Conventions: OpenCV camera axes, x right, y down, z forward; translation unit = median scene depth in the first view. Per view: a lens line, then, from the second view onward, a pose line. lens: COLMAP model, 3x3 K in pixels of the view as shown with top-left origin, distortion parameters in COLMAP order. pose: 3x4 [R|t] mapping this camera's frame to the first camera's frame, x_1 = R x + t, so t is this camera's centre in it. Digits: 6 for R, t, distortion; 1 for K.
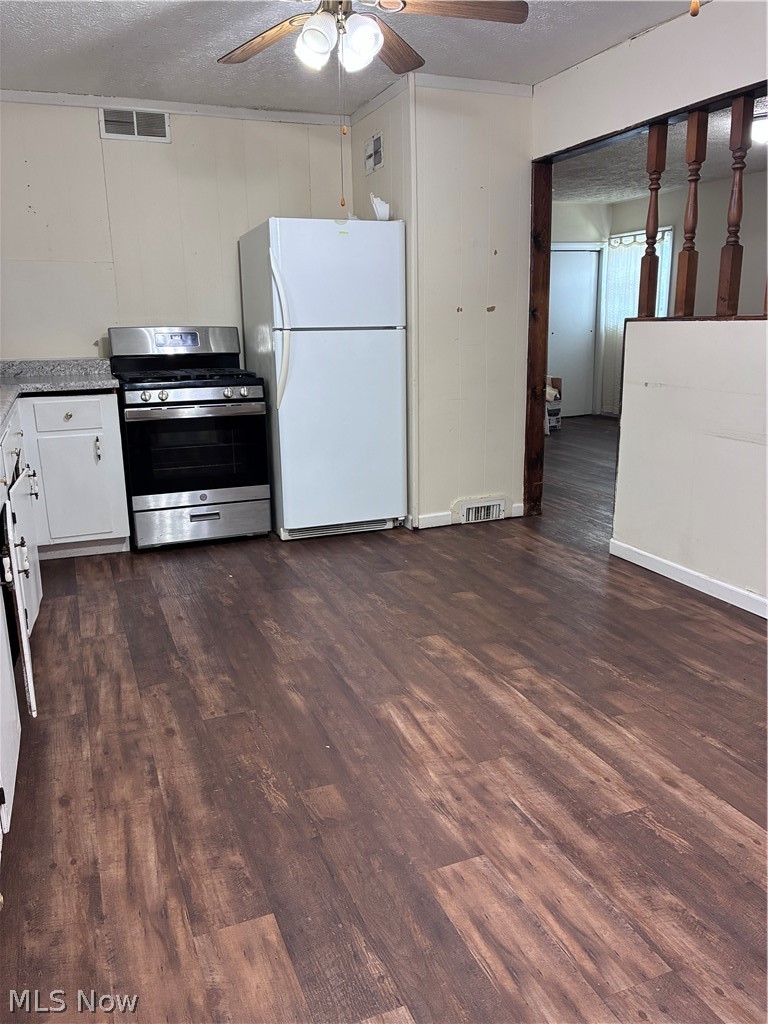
lens RADIAL K [[783.6, 0, 386.4], [0, 783.6, 508.8], [0, 0, 1]] dist [0.044248, -0.038201]
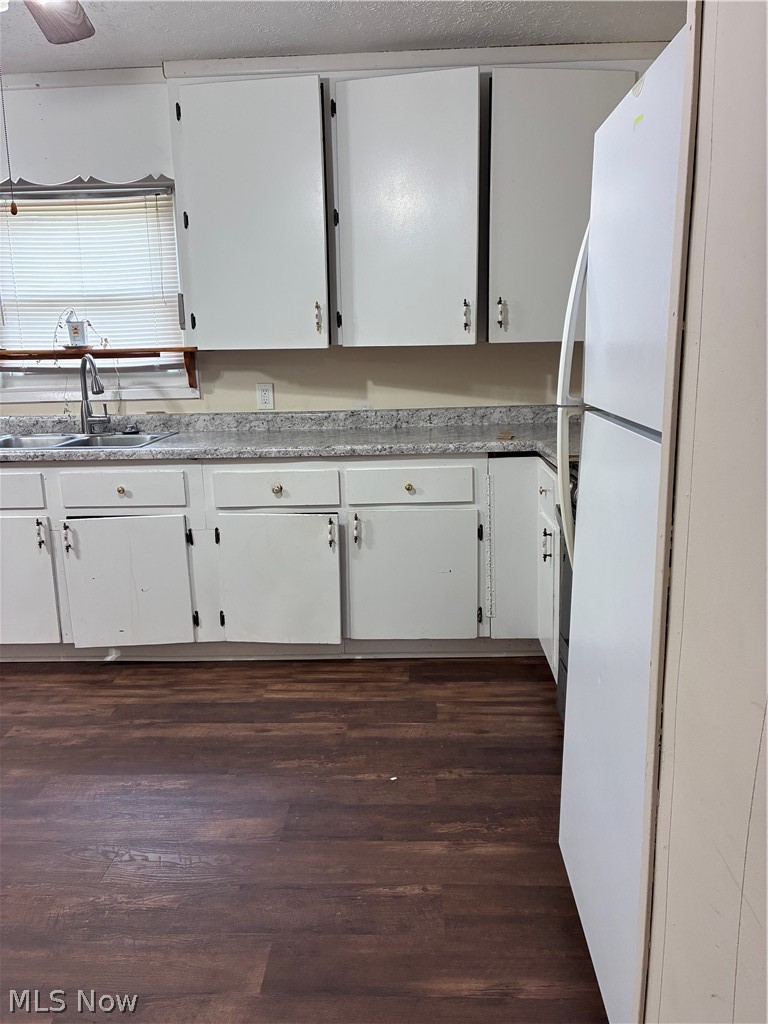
lens RADIAL K [[783.6, 0, 388.1], [0, 783.6, 500.8], [0, 0, 1]] dist [0.044248, -0.038201]
pose [[-0.415175, 0.203503, -0.886688, 0.489012], [-0.188058, 0.934410, 0.302510, -0.481428], [0.890092, 0.292343, -0.349673, 1.777613]]
